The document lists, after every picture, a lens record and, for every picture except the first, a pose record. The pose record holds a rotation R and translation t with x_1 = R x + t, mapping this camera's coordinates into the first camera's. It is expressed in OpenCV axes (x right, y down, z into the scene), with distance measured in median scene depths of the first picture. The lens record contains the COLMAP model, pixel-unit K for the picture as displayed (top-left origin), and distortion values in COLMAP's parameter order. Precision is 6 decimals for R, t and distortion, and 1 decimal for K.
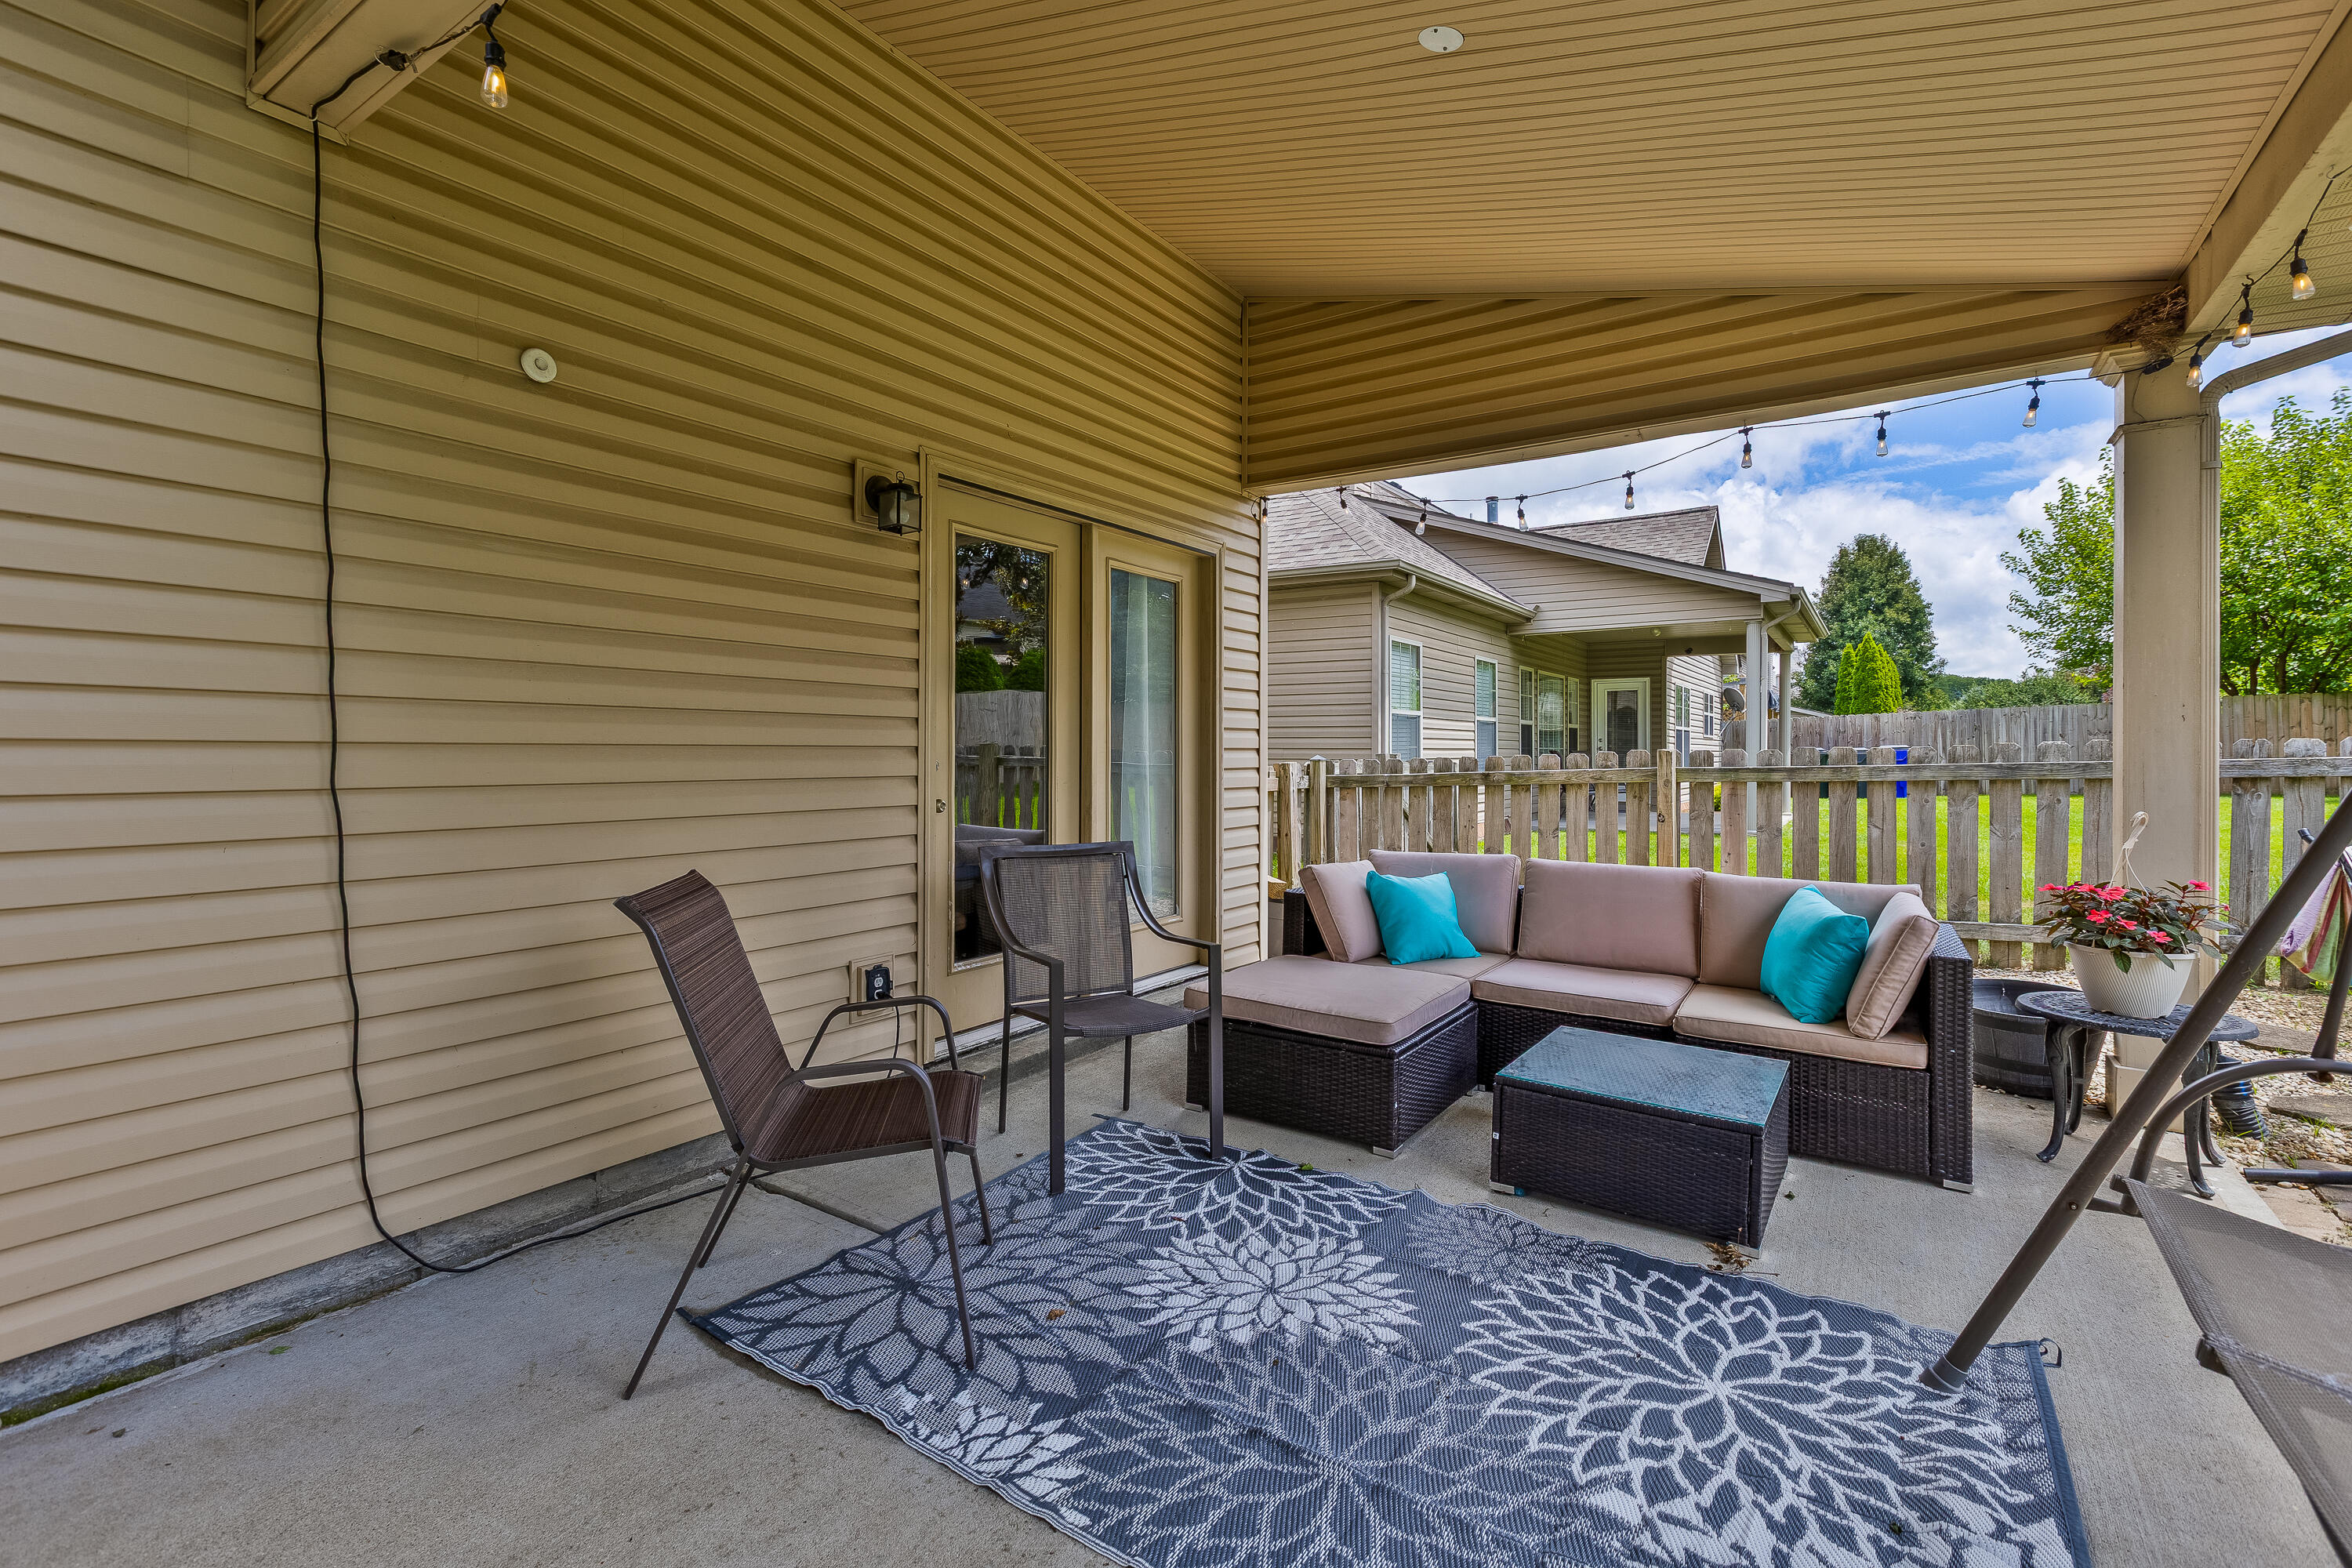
lens RADIAL K [[1065.1, 0, 1179.4], [0, 1065.1, 771.3], [0, 0, 1]] dist [0.004585, 0.000436]
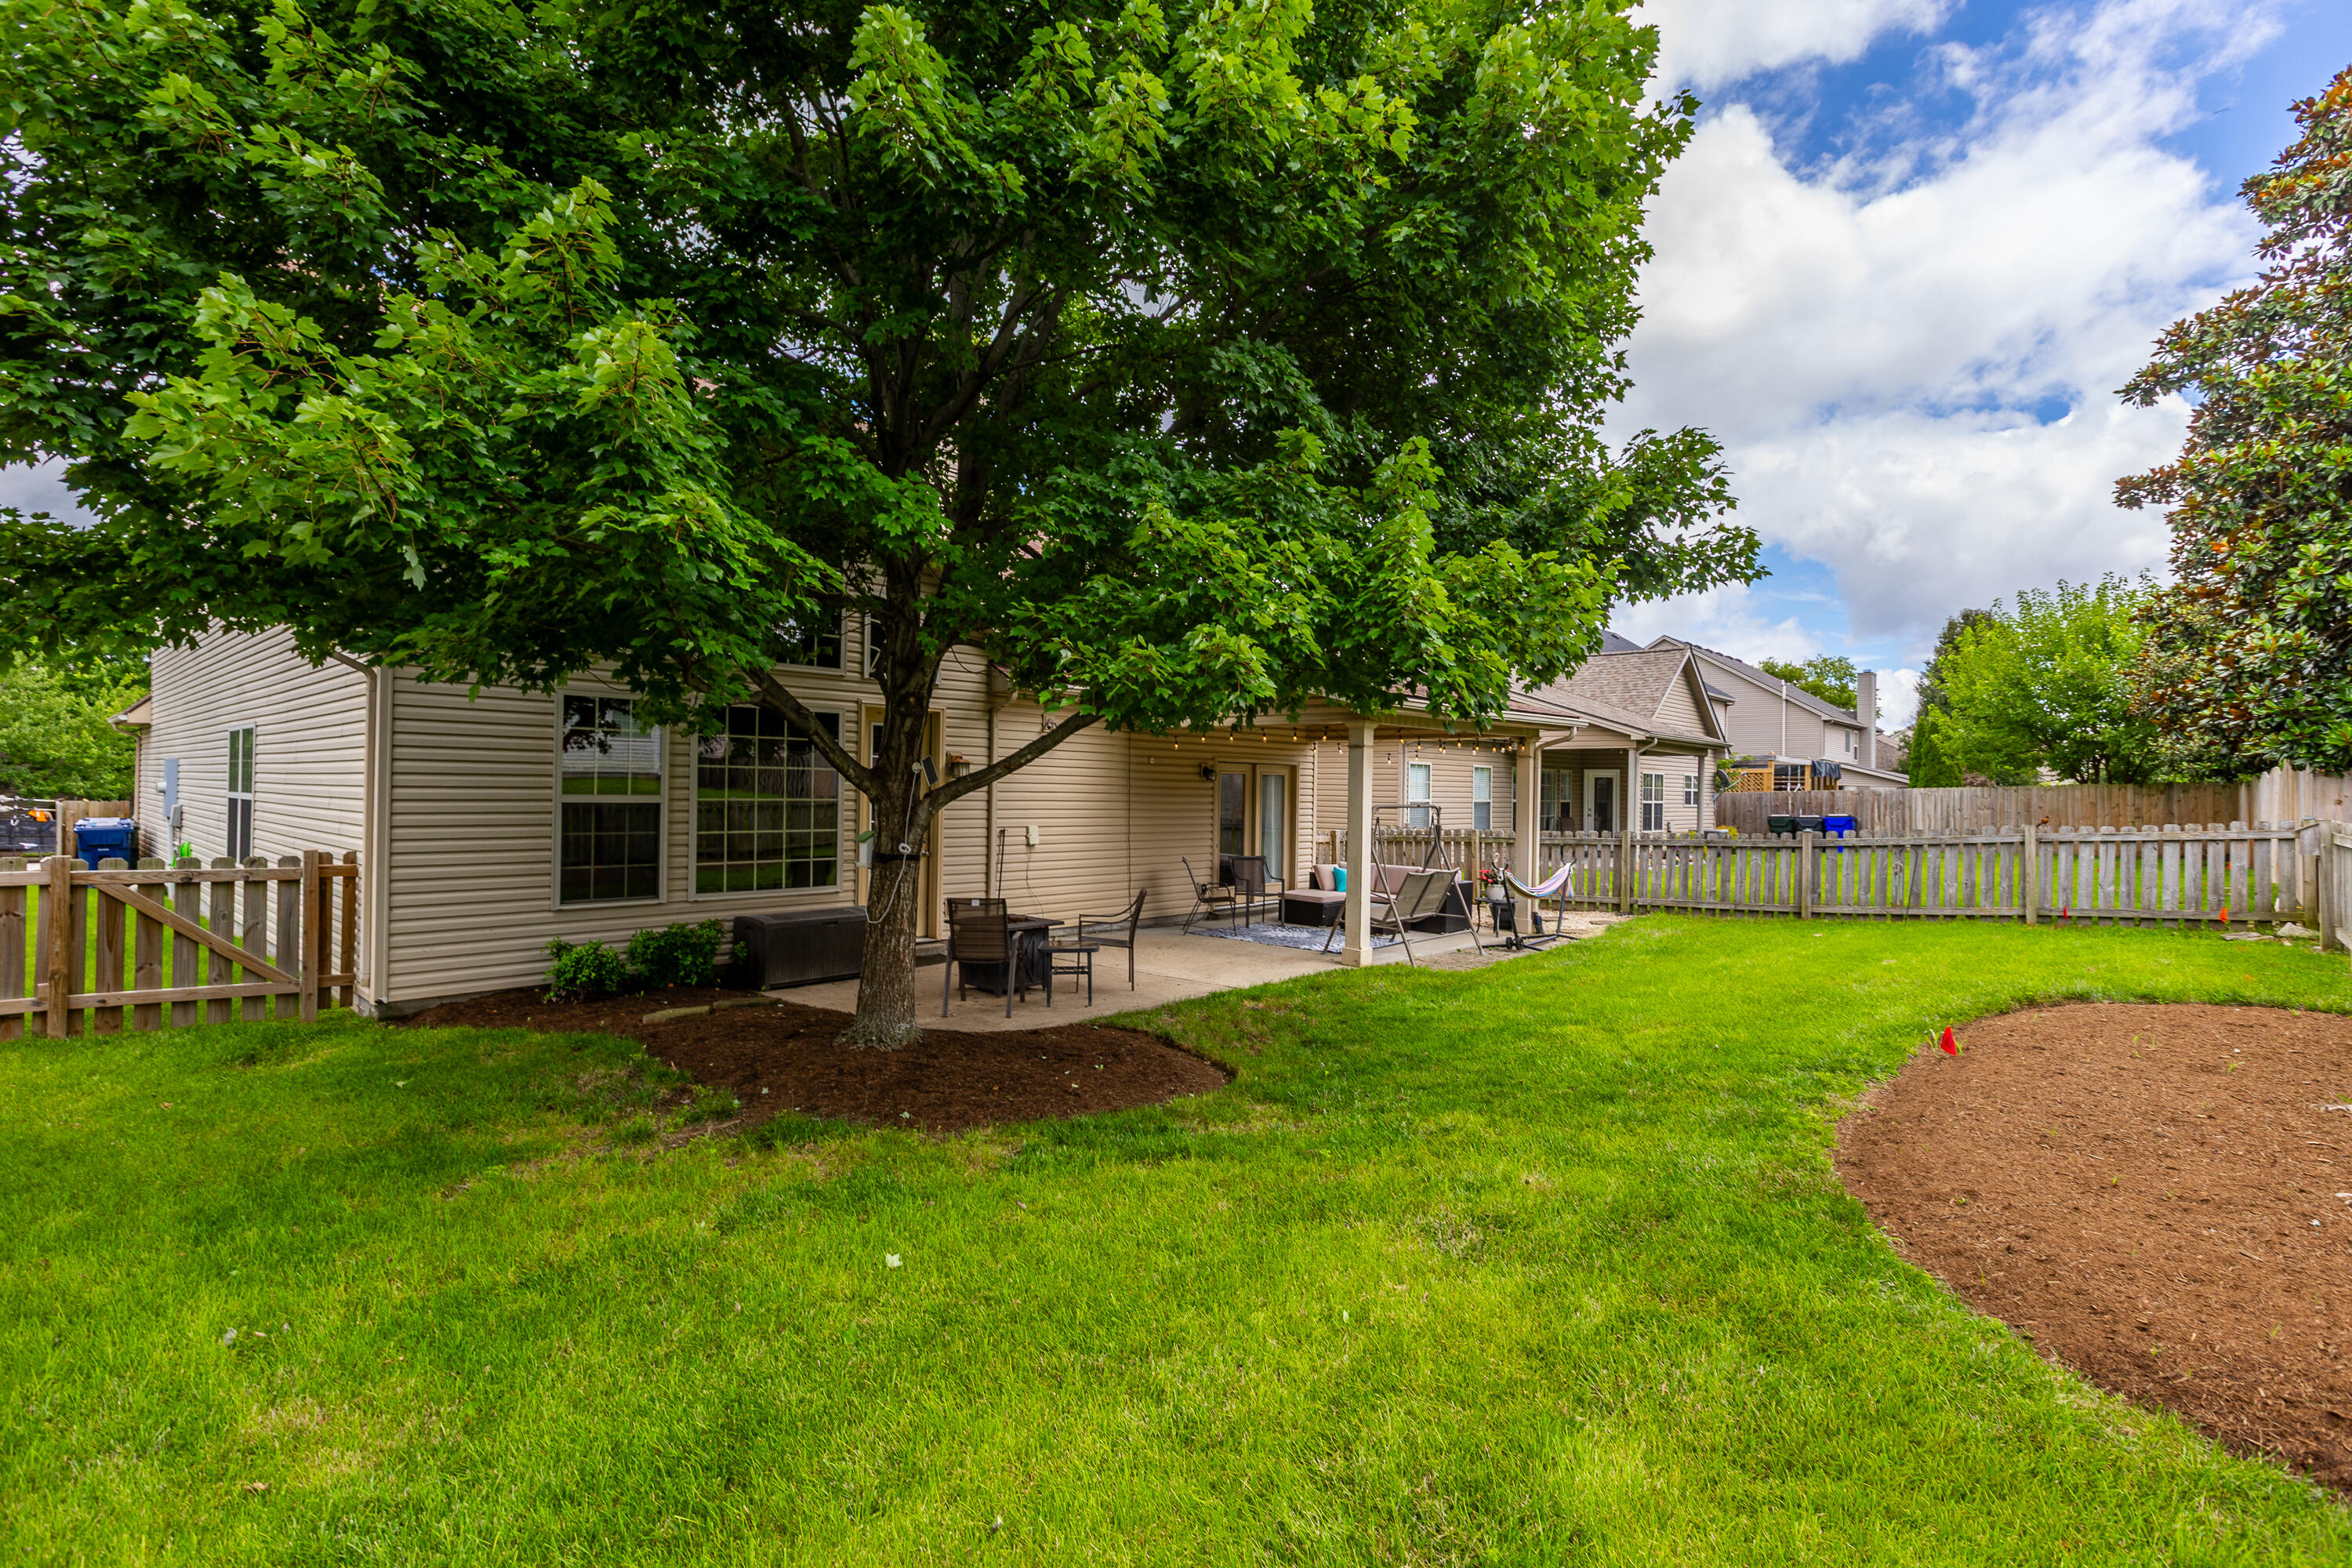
lens RADIAL K [[1106.4, 0, 1172.8], [0, 1106.4, 787.7], [0, 0, 1]] dist [-0.002030, -0.000204]
pose [[0.989901, 0.010439, -0.141375, 0.271651], [-0.014070, 0.999596, -0.024708, -0.112700], [0.141060, 0.026448, 0.989648, -4.448158]]
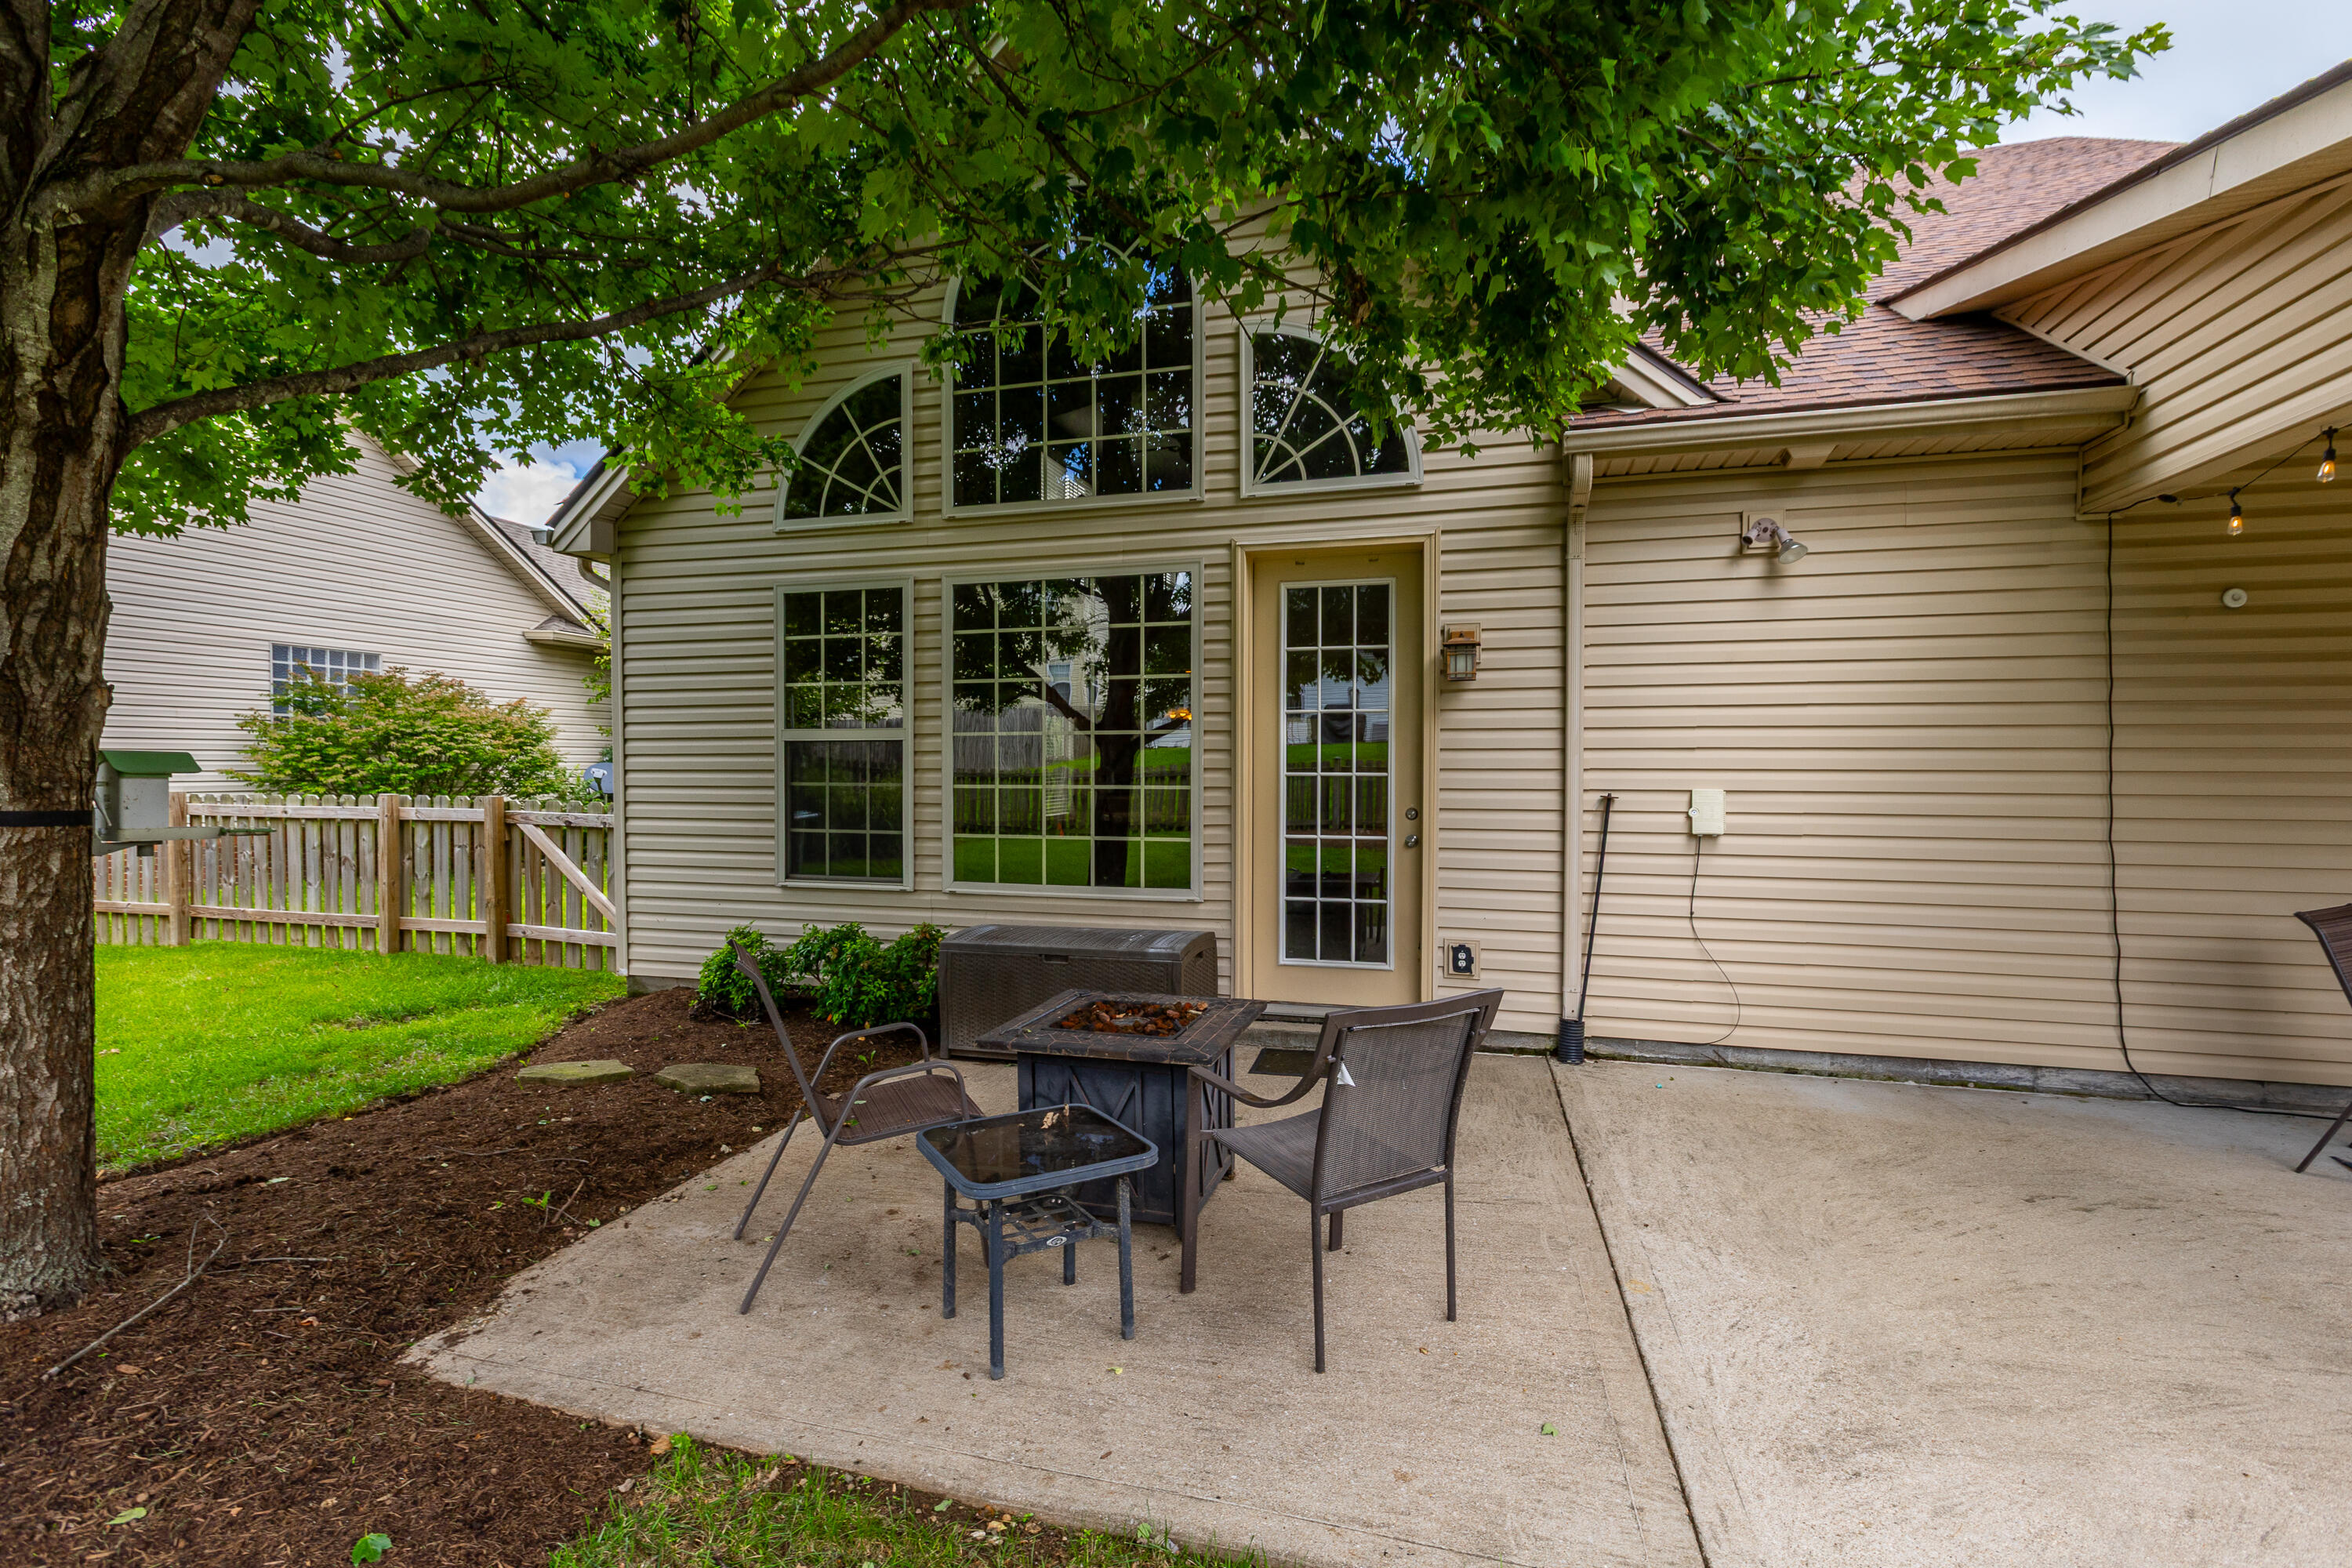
lens RADIAL K [[1065.1, 0, 1170.7], [0, 1065.1, 784.0], [0, 0, 1]] dist [0.004585, 0.000436]
pose [[0.310297, 0.012446, -0.950558, 0.497520], [-0.020831, 0.999763, 0.006291, -0.057327], [0.950411, 0.017849, 0.310483, -1.131044]]
